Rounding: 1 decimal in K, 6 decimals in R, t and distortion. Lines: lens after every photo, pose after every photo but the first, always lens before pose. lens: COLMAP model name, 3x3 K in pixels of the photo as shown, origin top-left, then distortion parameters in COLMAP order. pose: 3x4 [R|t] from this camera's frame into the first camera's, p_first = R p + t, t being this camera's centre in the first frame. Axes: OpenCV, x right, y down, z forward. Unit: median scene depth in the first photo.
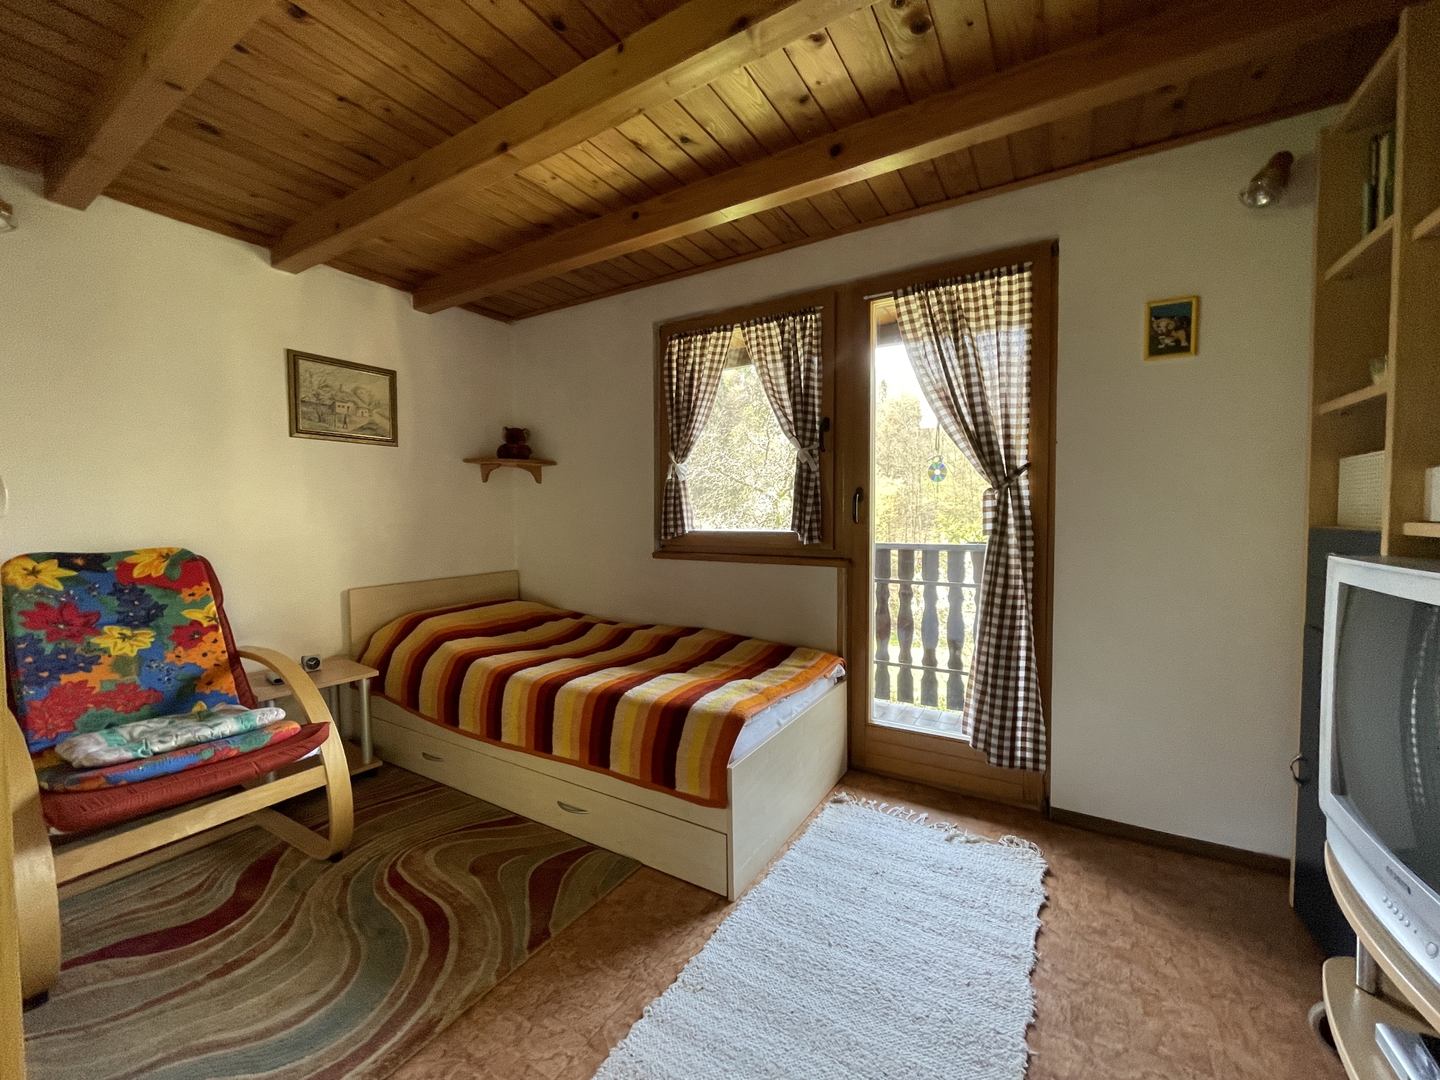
lens RADIAL K [[584.6, 0, 720.0], [0, 584.6, 537.7], [0, 0, 1]] dist [-0.006430, 0.001047]
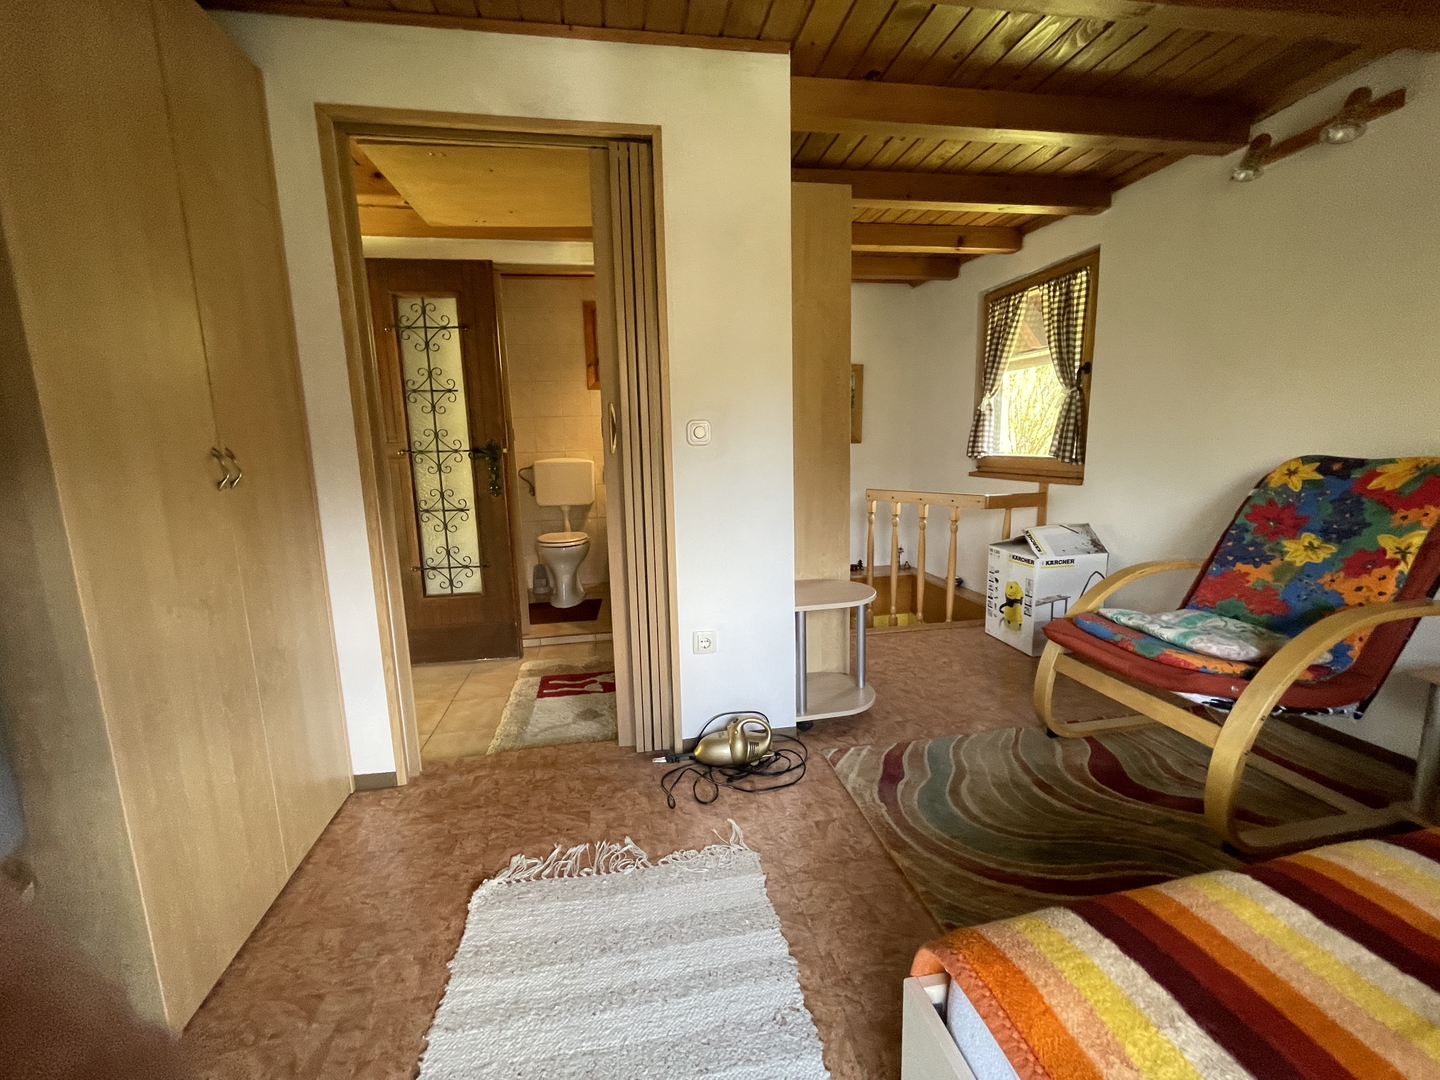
lens RADIAL K [[584.6, 0, 721.8], [0, 584.6, 536.6], [0, 0, 1]] dist [-0.006430, 0.001047]
pose [[-0.749229, 0.132224, -0.648978, 0.304467], [0.006442, 0.981278, 0.192490, -0.034907], [0.662279, 0.140038, -0.736054, 0.947586]]
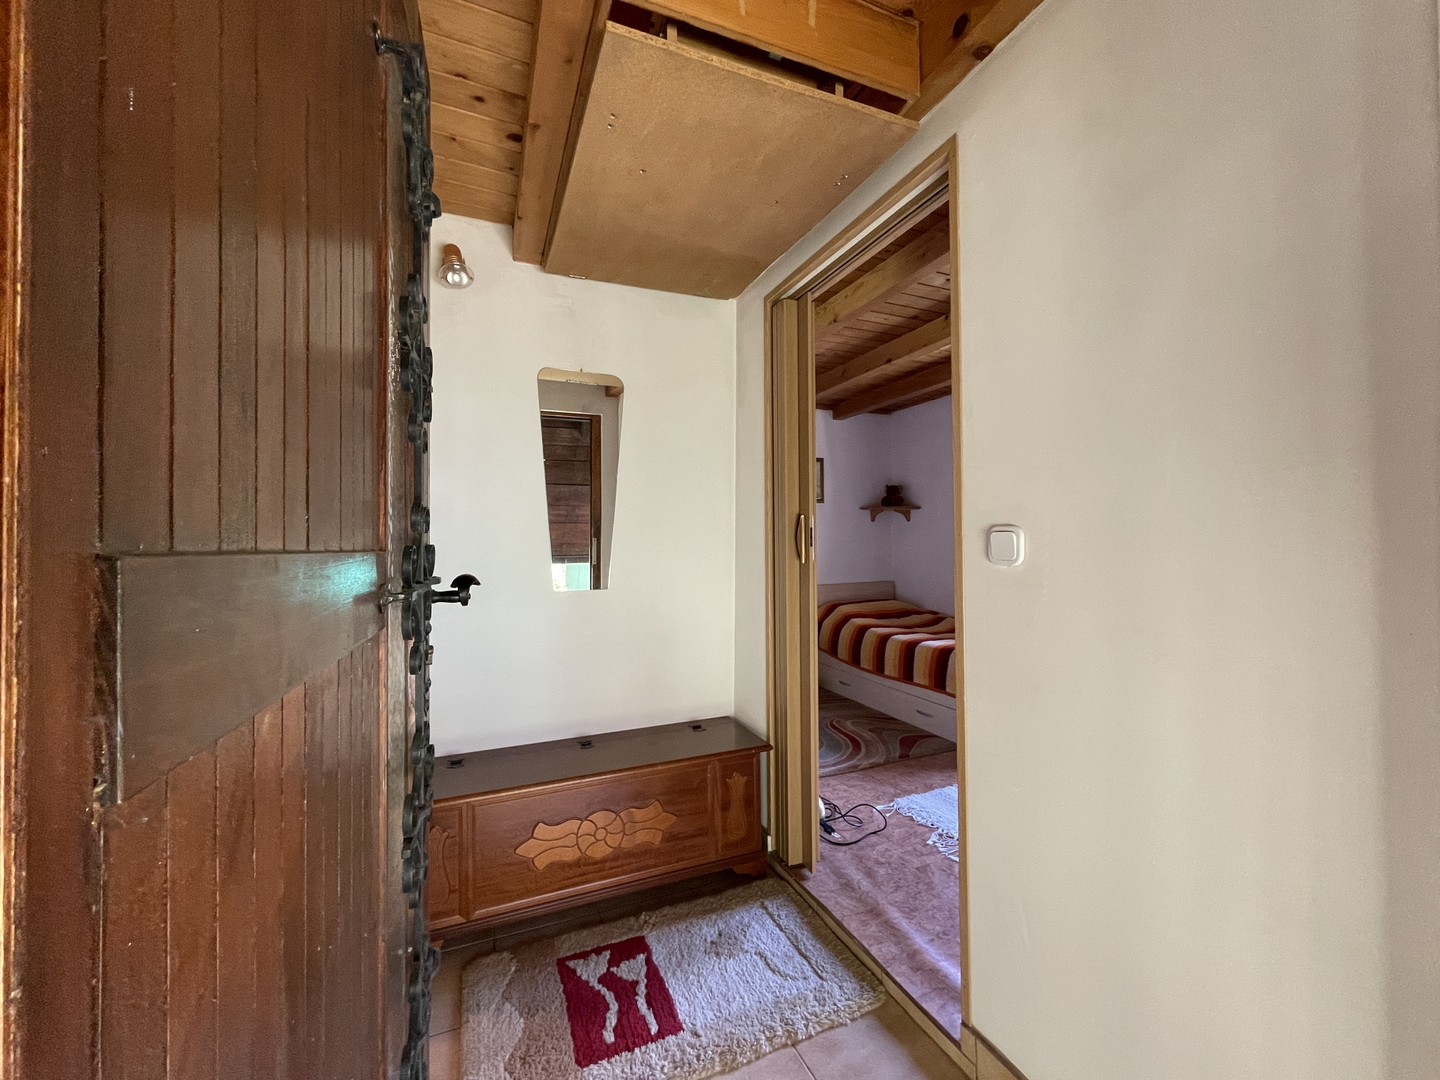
lens RADIAL K [[584.6, 0, 718.4], [0, 584.6, 538.7], [0, 0, 1]] dist [-0.006430, 0.001047]
pose [[0.813073, -0.004459, -0.582144, 0.250867], [-0.017784, 0.999314, -0.032493, 0.009536], [0.581890, 0.036772, 0.812436, -0.754981]]
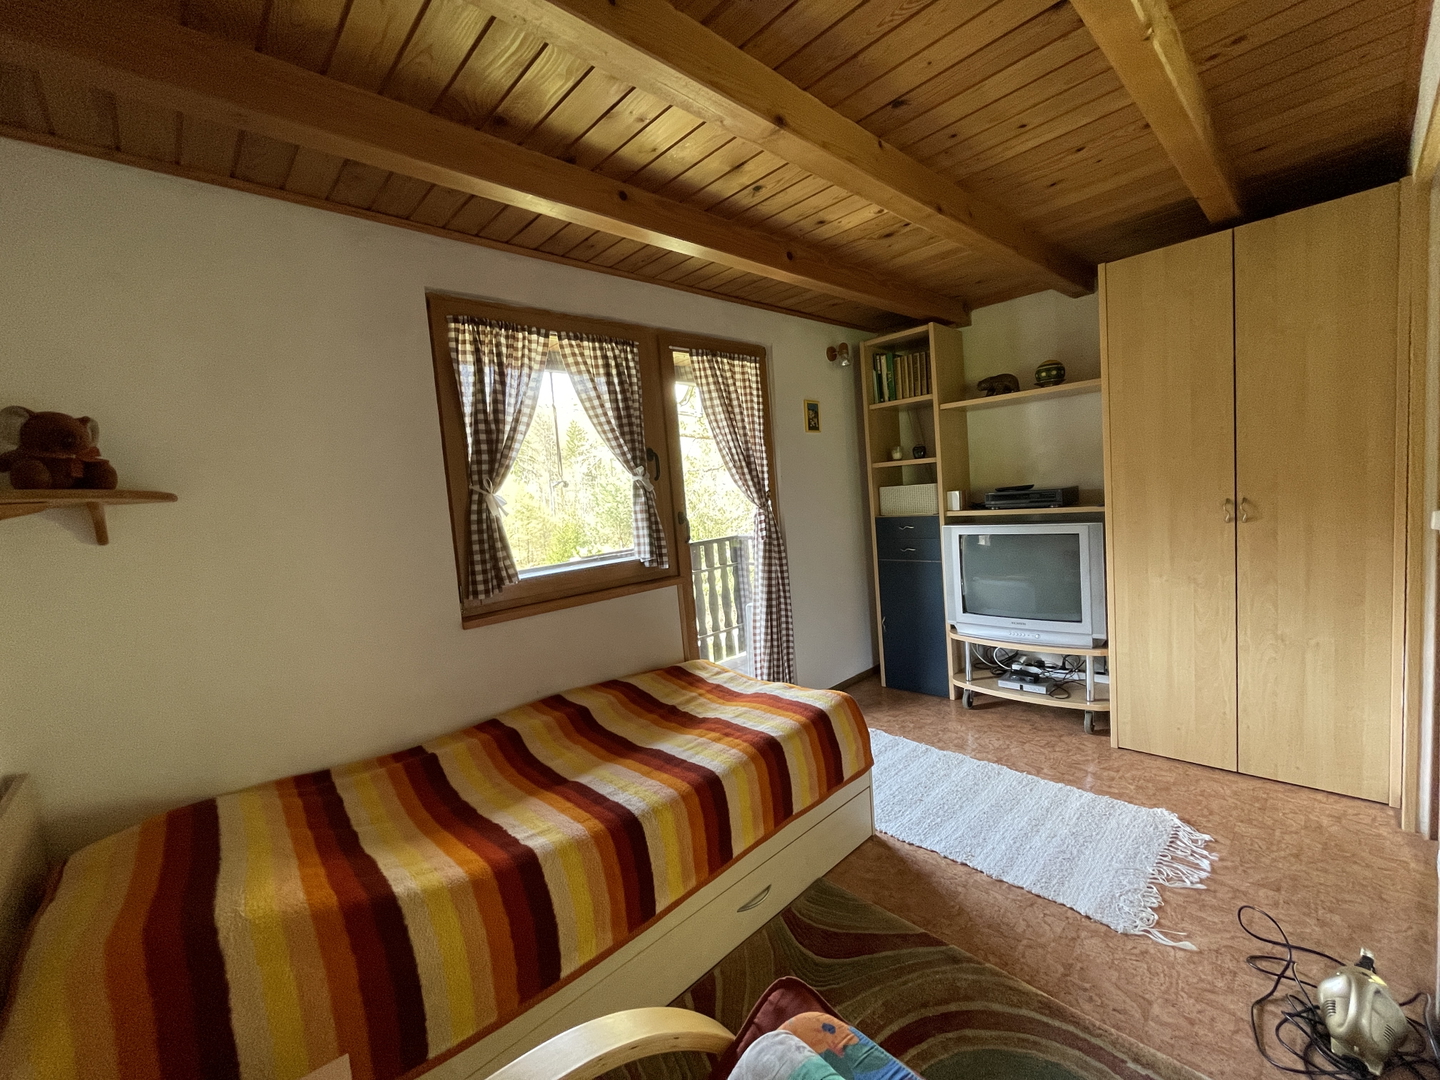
lens RADIAL K [[584.6, 0, 717.9], [0, 584.6, 537.3], [0, 0, 1]] dist [-0.006430, 0.001047]
pose [[0.262358, -0.093963, 0.960385, -0.998757], [0.117173, 0.990985, 0.064947, -0.120835], [-0.957830, 0.095492, 0.271003, 0.736261]]
